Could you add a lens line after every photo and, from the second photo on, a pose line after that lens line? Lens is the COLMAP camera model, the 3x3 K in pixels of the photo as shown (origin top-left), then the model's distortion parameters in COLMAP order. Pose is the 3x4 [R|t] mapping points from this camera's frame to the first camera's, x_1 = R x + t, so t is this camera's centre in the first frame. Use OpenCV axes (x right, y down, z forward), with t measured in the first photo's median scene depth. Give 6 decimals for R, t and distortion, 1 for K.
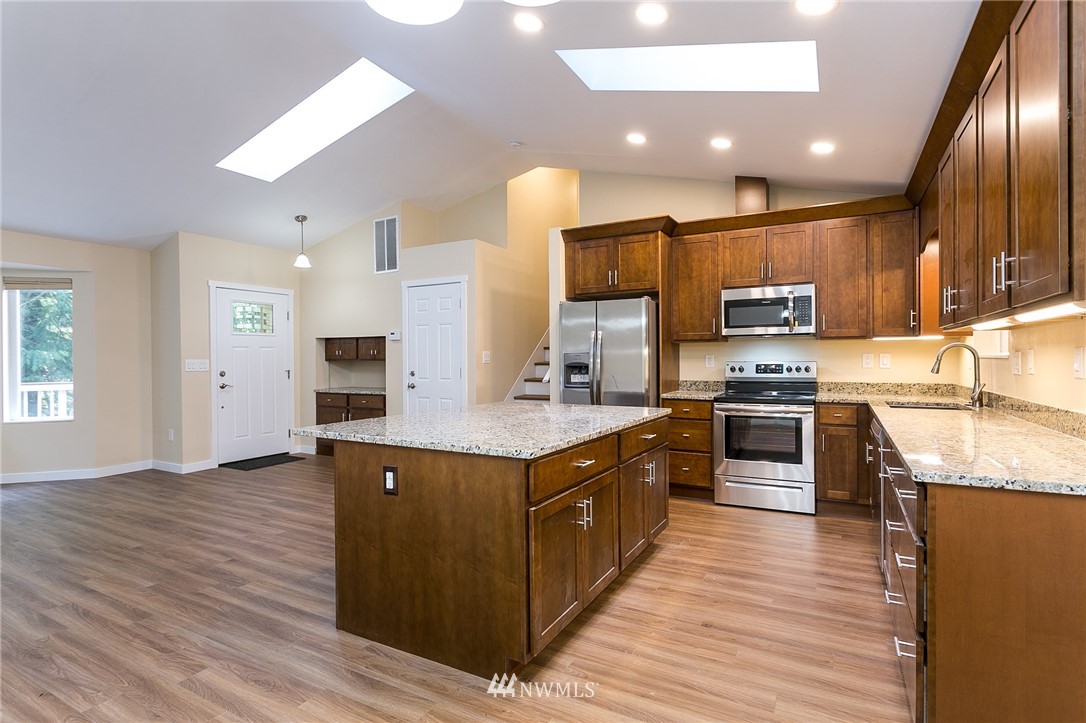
lens RADIAL K [[539.8, 0, 545.1], [0, 539.8, 363.2], [0, 0, 1]] dist [-0.018210, 0.006314]
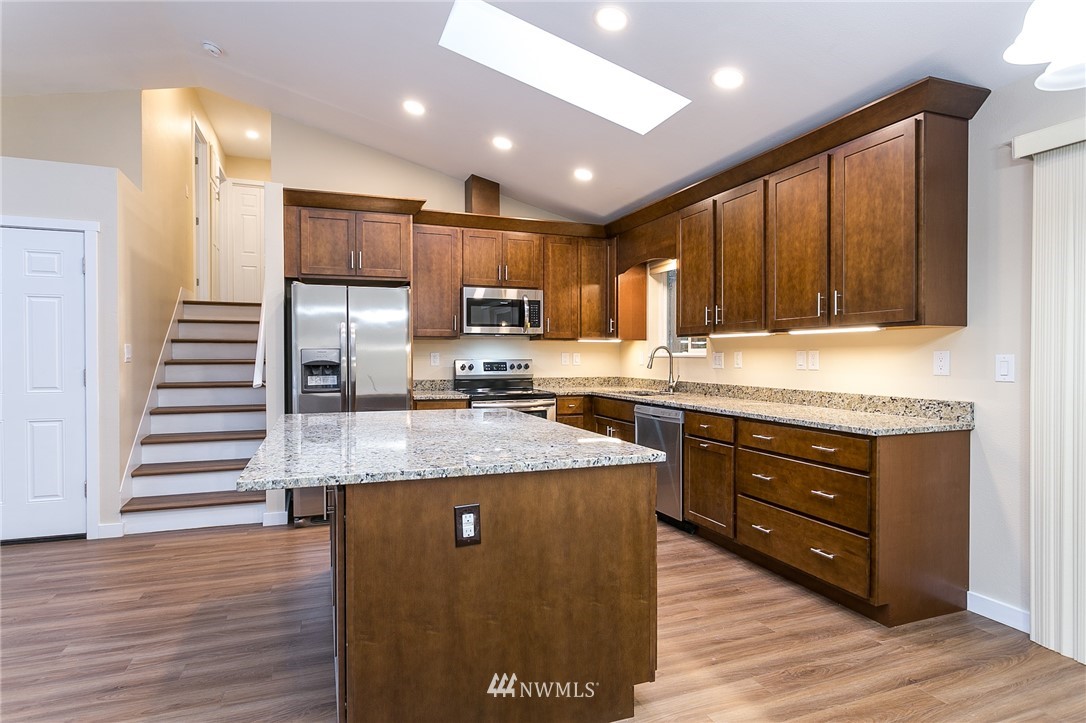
lens RADIAL K [[574.1, 0, 540.5], [0, 574.1, 365.5], [0, 0, 1]] dist [-0.002791, 0.001310]
pose [[0.652294, -0.007734, 0.757926, -0.500511], [0.002956, 0.999966, 0.007660, 0.000253], [-0.757960, -0.002756, 0.652295, 0.271129]]
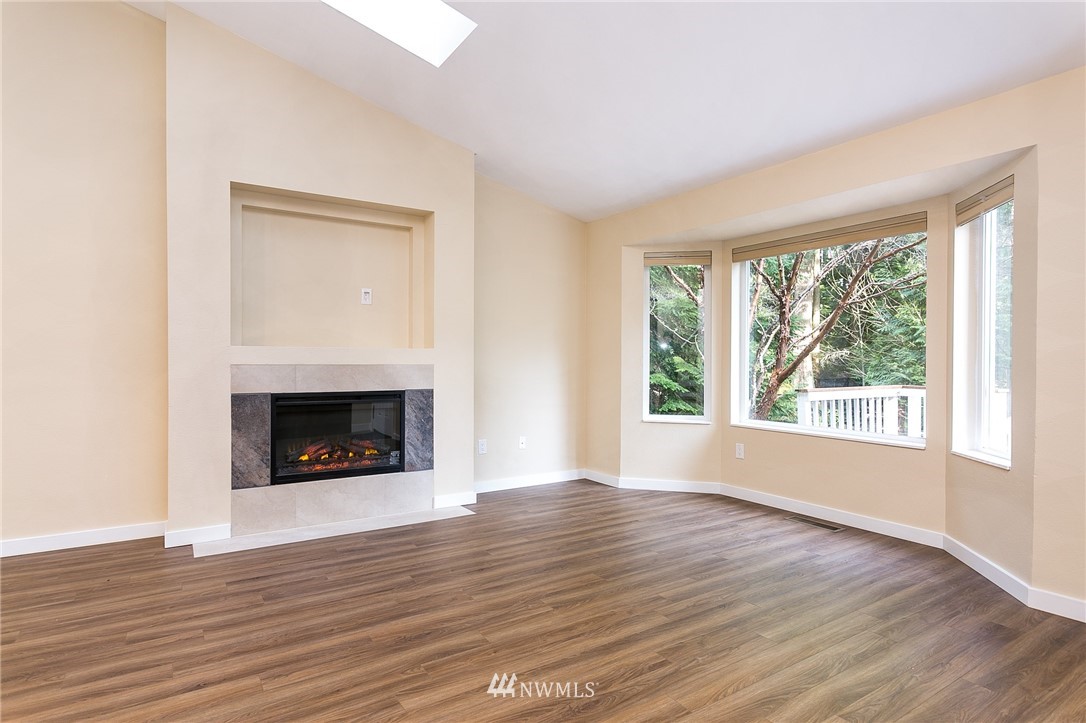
lens RADIAL K [[574.1, 0, 542.7], [0, 574.1, 366.2], [0, 0, 1]] dist [-0.002791, 0.001310]
pose [[-0.478580, 0.016864, -0.877882, -0.348730], [-0.009528, 0.999657, 0.024397, 0.009390], [0.877992, 0.020040, -0.478255, 1.339108]]
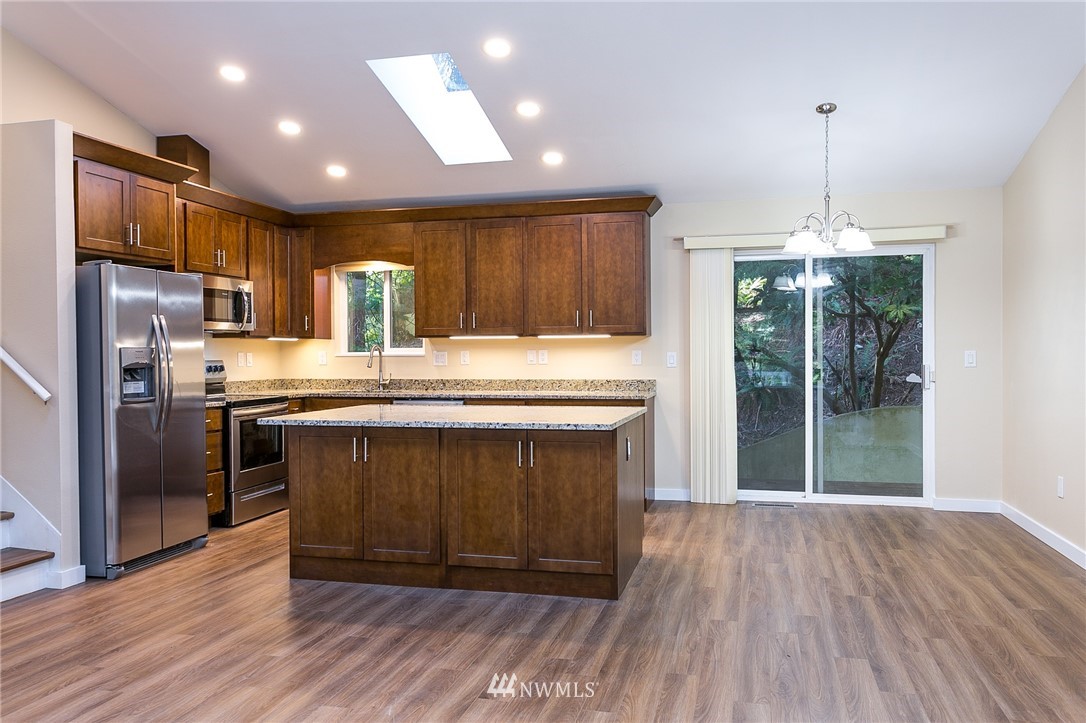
lens RADIAL K [[830.9, 0, 535.9], [0, 830.9, 364.3], [0, 0, 1]] dist [0.008710, -0.001683]
pose [[-0.236644, -0.005020, 0.971583, -1.343073], [0.016201, 0.999827, 0.009112, -0.001005], [-0.971461, 0.017897, -0.236522, 1.049591]]
